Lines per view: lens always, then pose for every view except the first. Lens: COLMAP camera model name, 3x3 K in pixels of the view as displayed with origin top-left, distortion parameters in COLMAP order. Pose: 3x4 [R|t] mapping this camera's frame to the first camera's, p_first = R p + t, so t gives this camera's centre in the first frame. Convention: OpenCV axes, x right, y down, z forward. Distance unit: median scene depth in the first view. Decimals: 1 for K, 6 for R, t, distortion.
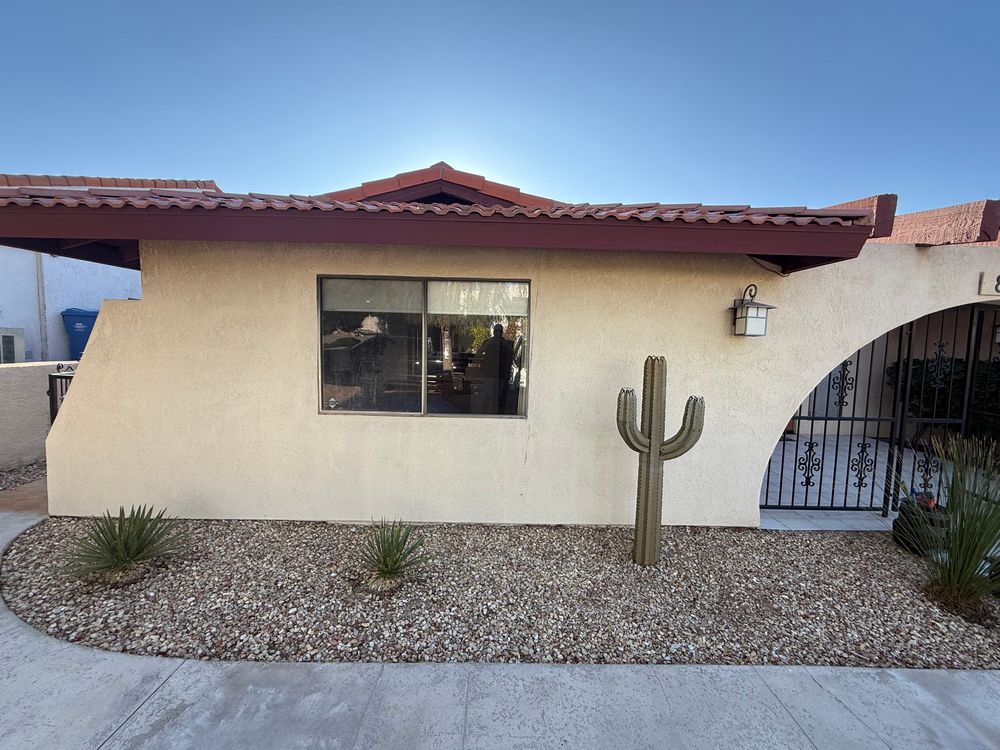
lens RADIAL K [[432.6, 0, 500.0], [0, 432.6, 375.0], [0, 0, 1]] dist [0.001763, 0.000354]
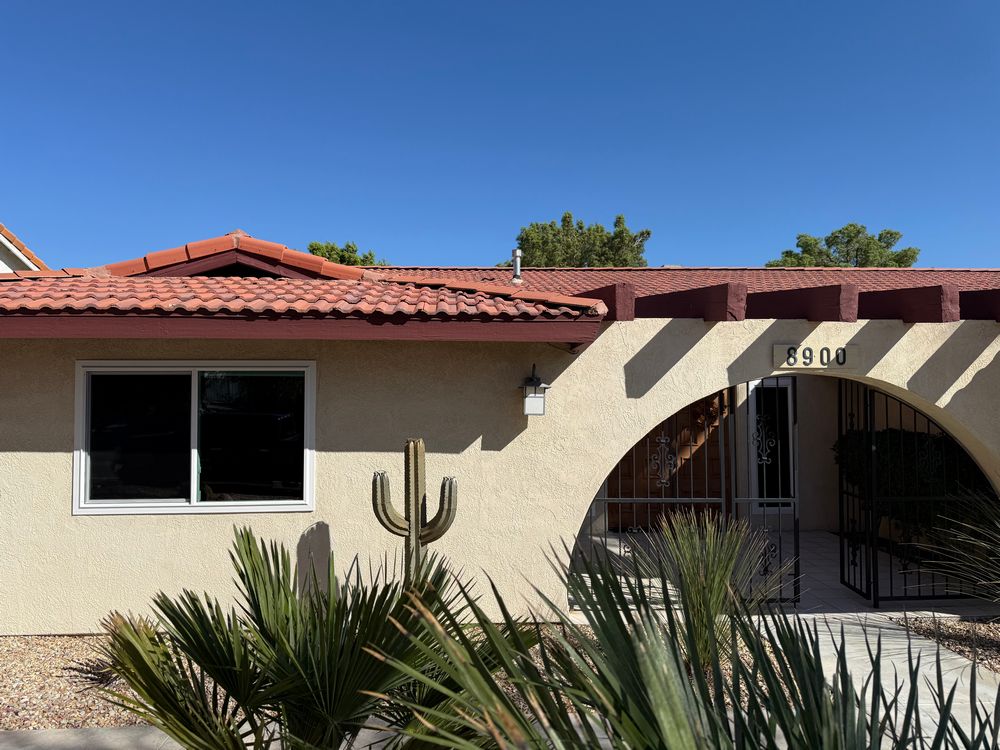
lens RADIAL K [[697.2, 0, 500.0], [0, 697.2, 375.0], [0, 0, 1]] dist [0.059964, -0.065828]
pose [[0.998123, -0.020481, 0.057711, 0.458855], [0.027508, 0.991934, -0.123734, 0.015532], [-0.054711, 0.125089, 0.990636, -0.656953]]
